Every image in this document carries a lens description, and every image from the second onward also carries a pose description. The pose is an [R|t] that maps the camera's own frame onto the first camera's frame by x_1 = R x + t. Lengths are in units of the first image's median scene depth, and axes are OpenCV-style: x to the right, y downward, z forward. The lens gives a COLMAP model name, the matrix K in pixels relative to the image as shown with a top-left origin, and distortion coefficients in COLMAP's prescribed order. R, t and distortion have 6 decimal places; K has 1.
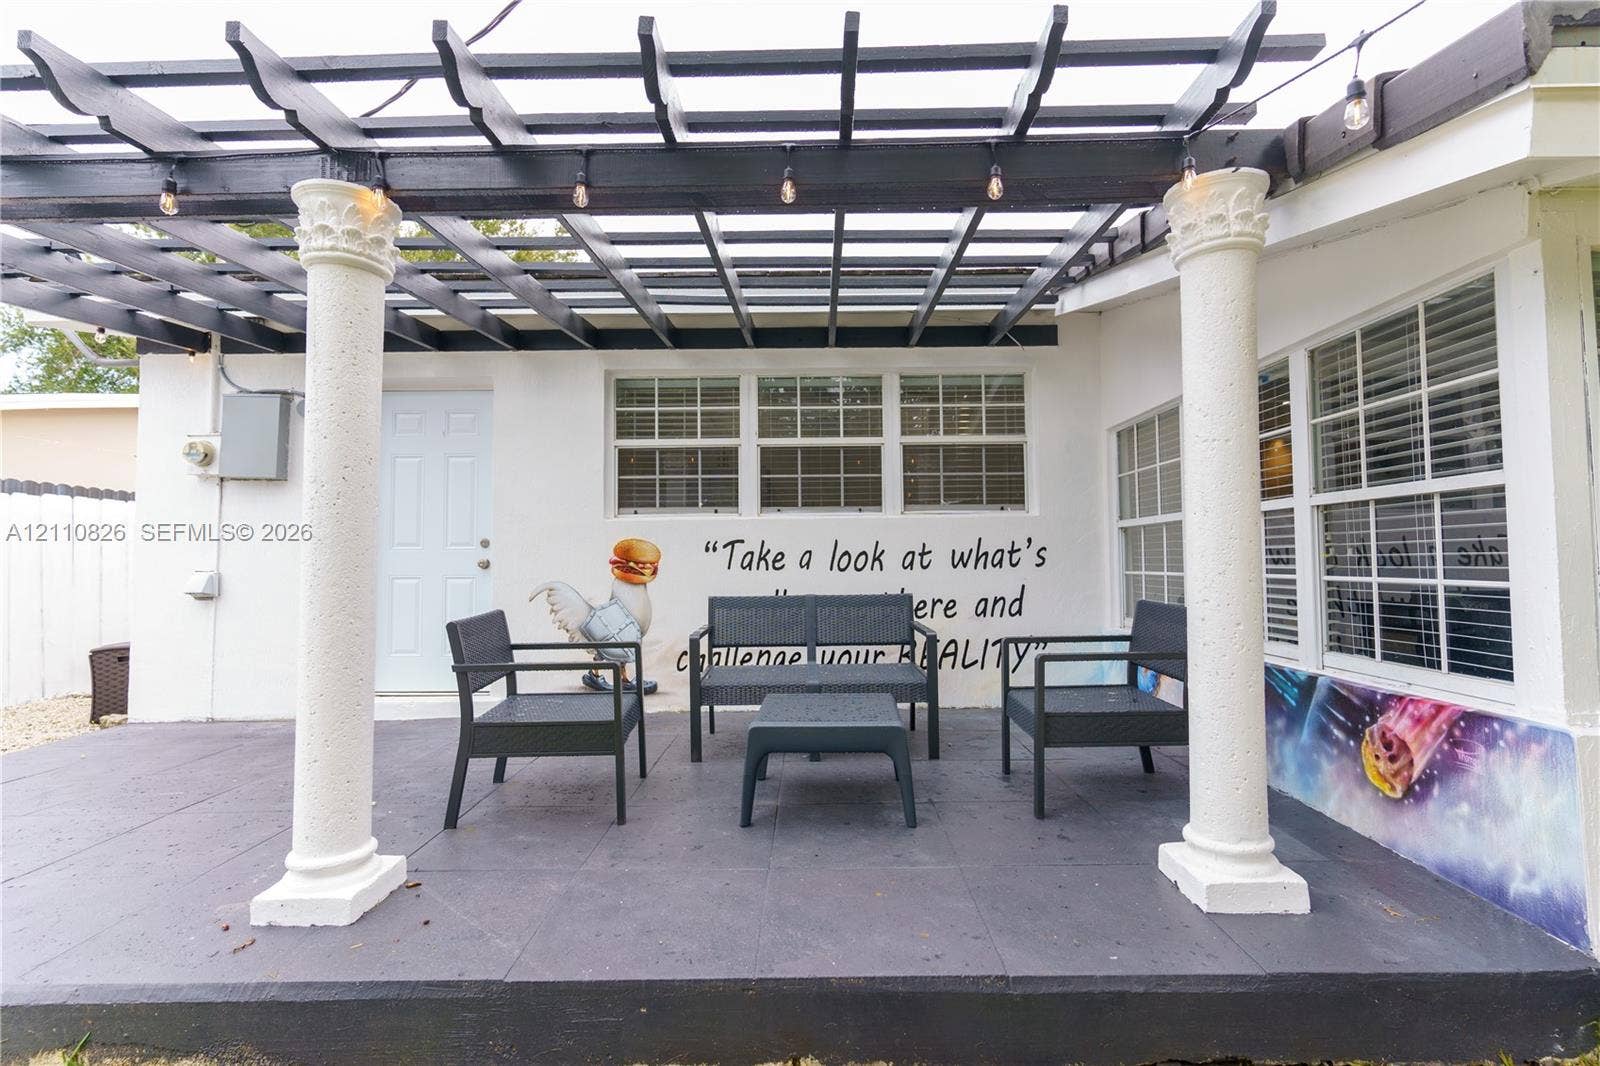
lens RADIAL K [[771.0, 0, 804.9], [0, 771.0, 525.3], [0, 0, 1]] dist [-0.000628, -0.000265]
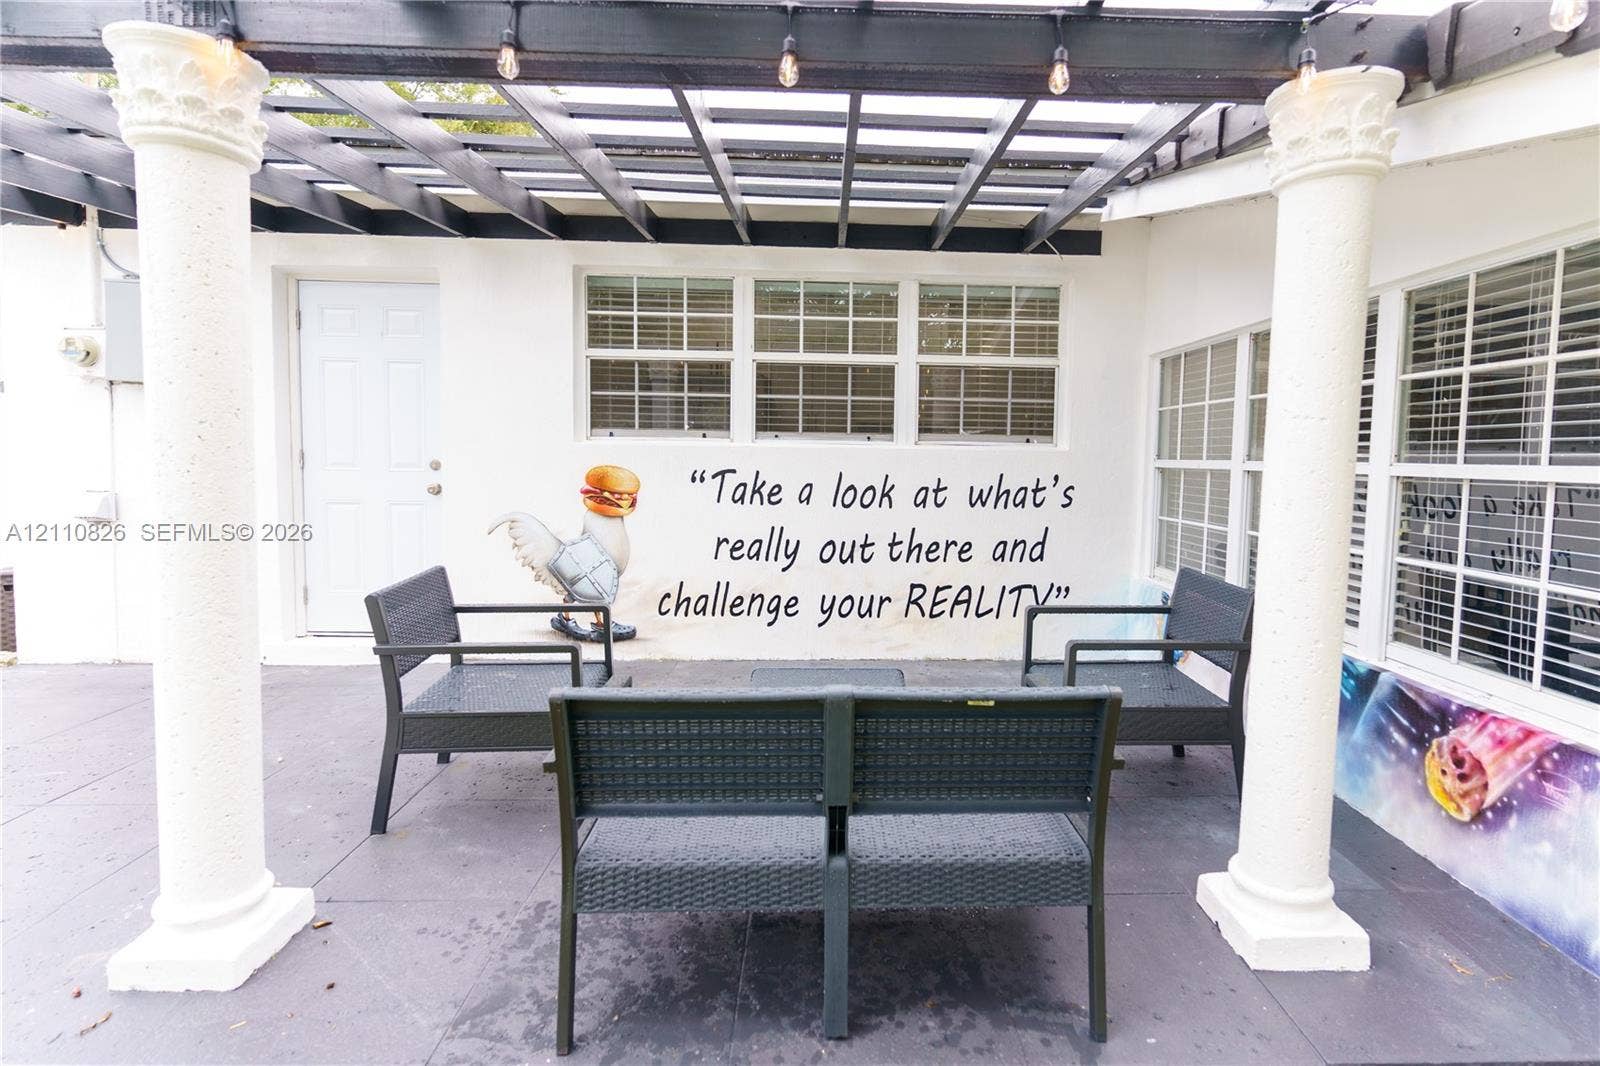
lens RADIAL K [[792.0, 0, 846.3], [0, 792.0, 495.2], [0, 0, 1]] dist [-0.001236, -0.000274]
pose [[0.998553, 0.022160, 0.049008, 0.003441], [-0.027557, 0.993288, 0.112334, -0.064679], [-0.046190, -0.113522, 0.992461, 0.108336]]
